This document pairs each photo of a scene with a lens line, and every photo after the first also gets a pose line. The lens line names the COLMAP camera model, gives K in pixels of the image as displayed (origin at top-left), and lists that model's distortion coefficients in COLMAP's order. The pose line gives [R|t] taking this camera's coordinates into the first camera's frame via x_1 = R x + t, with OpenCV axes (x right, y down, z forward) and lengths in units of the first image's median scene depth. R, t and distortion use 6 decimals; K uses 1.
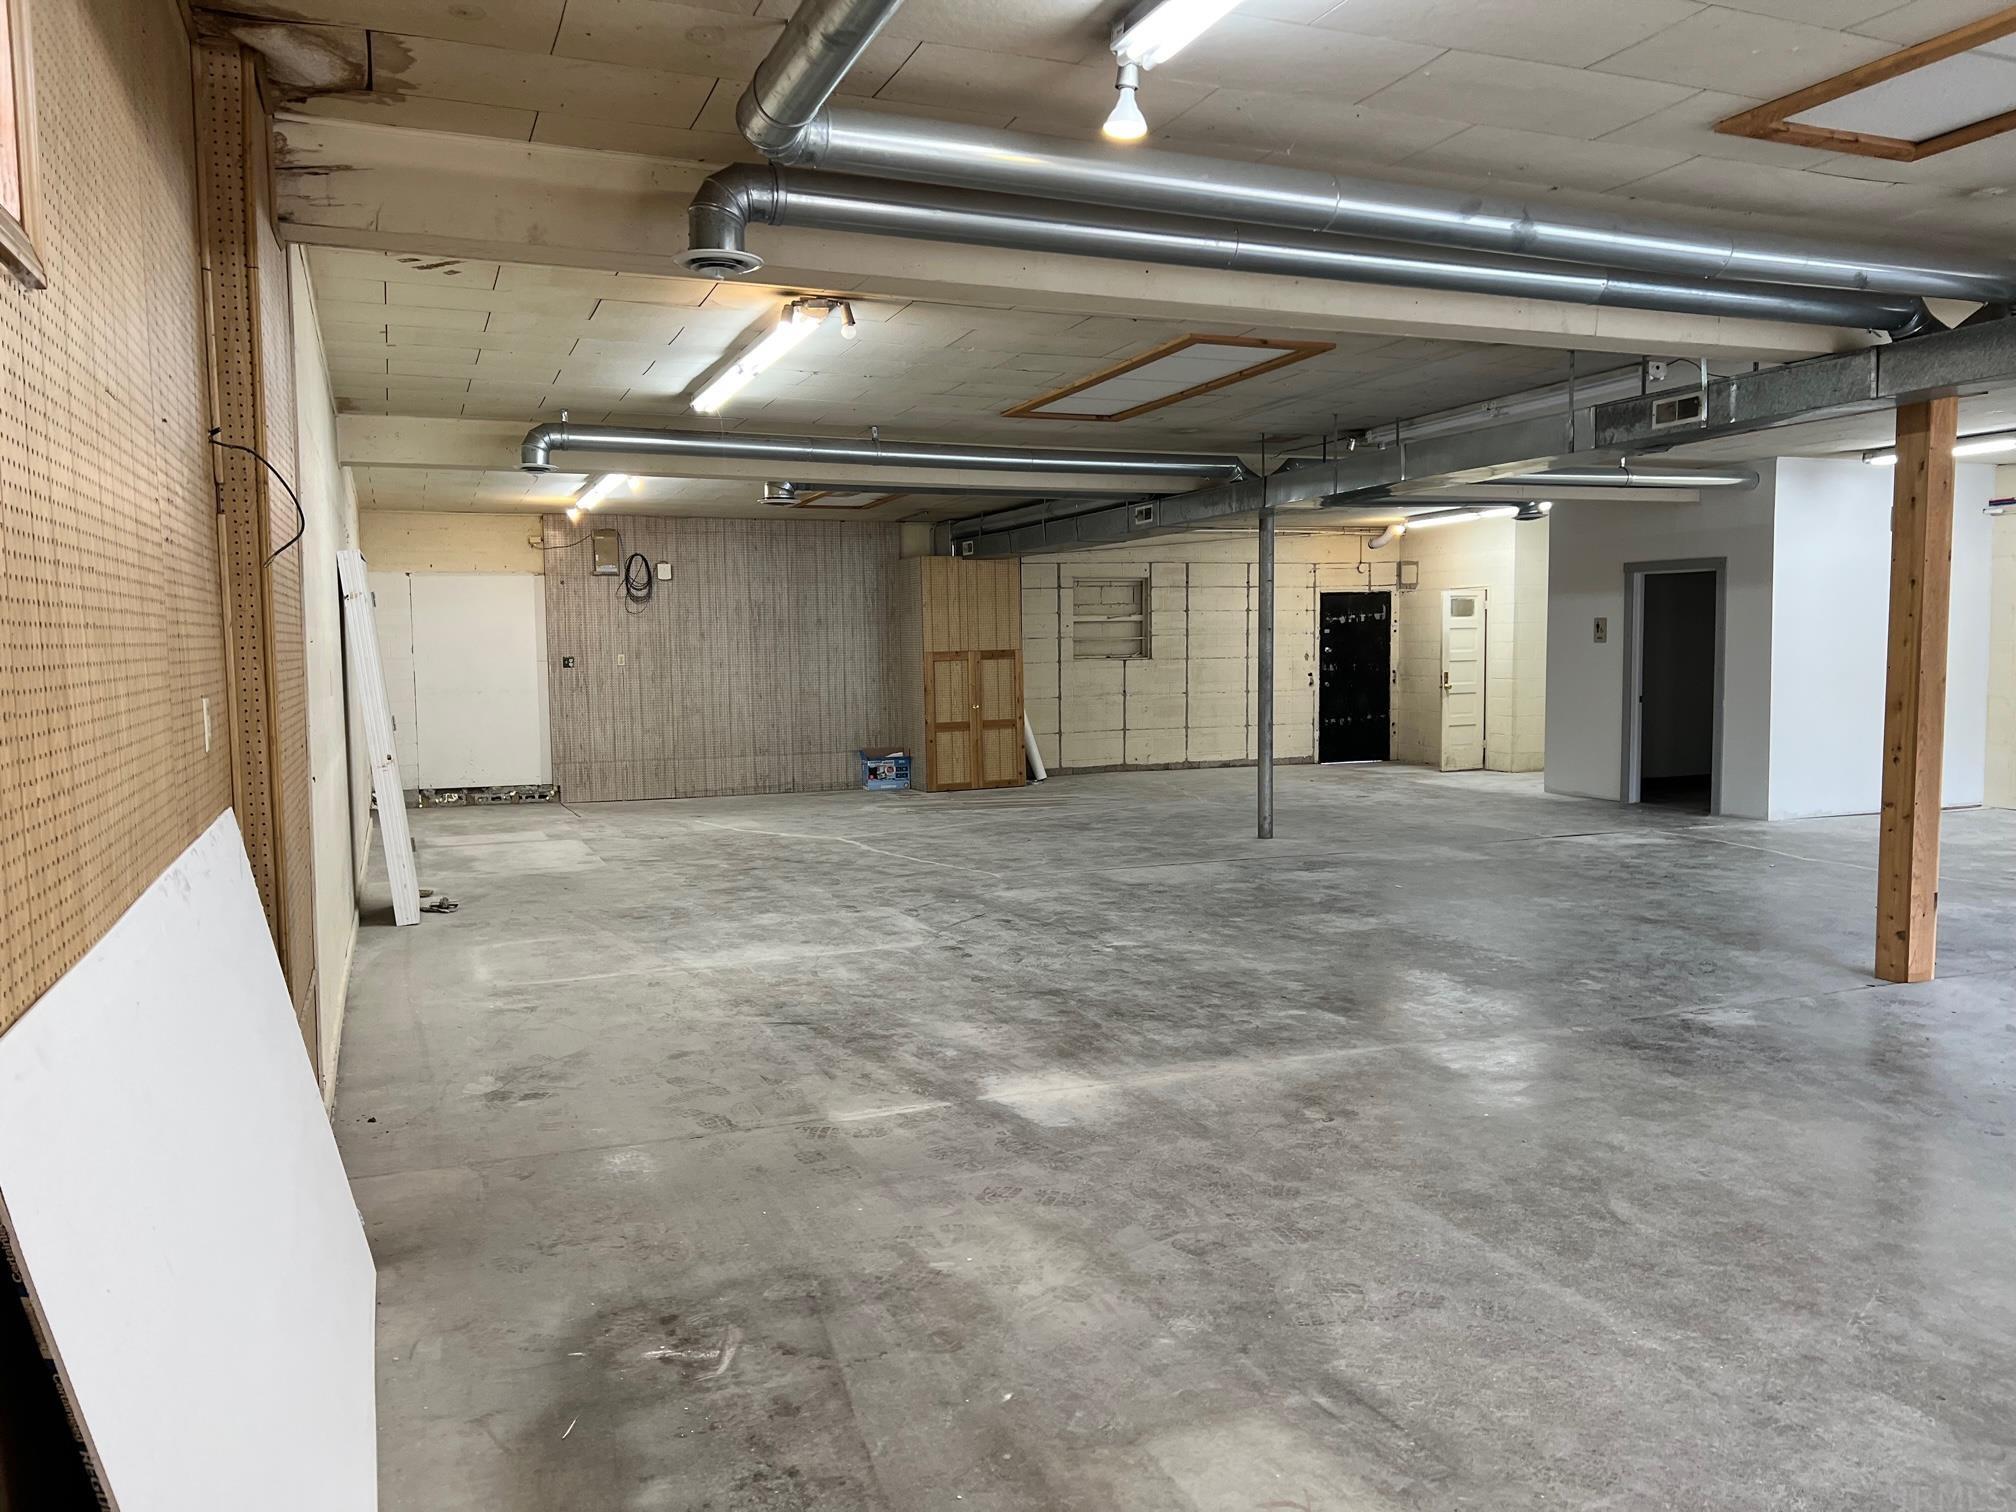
lens RADIAL K [[1512.2, 0, 1008.0], [0, 1512.2, 756.0], [0, 0, 1]] dist [0.054266, -0.054948]
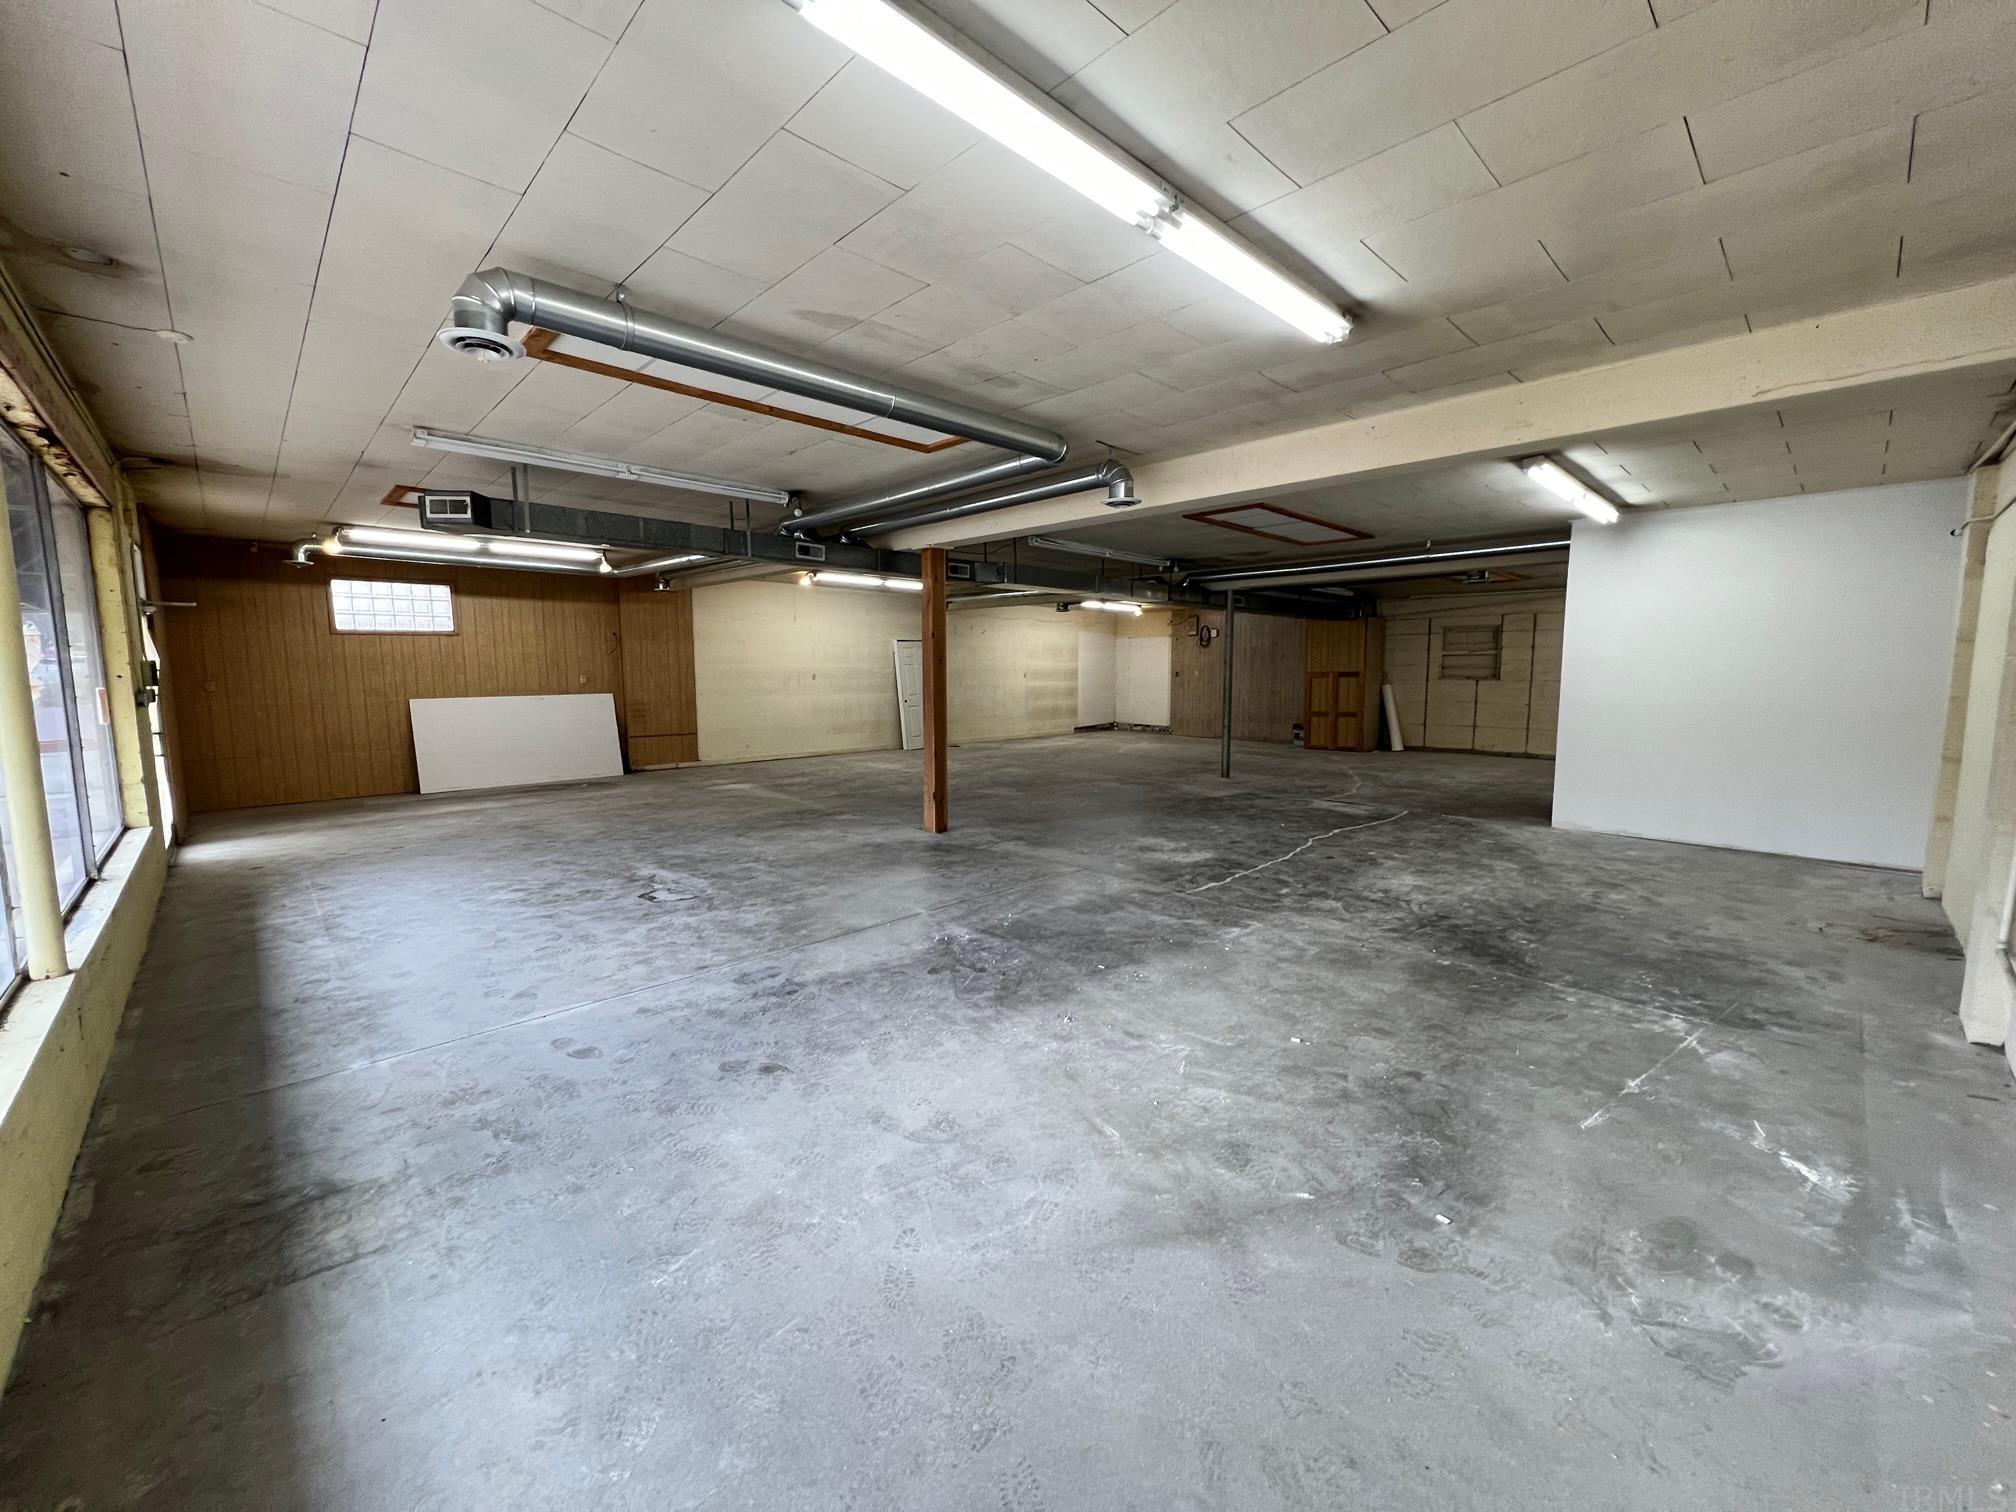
lens RADIAL K [[815.1, 0, 1008.0], [0, 815.1, 756.0], [0, 0, 1]] dist [-0.000602, -0.000170]
pose [[0.372284, 0.111757, -0.921366, 0.714327], [-0.072523, 0.993191, 0.091165, -0.030732], [0.925281, 0.032881, 0.377855, 0.281662]]
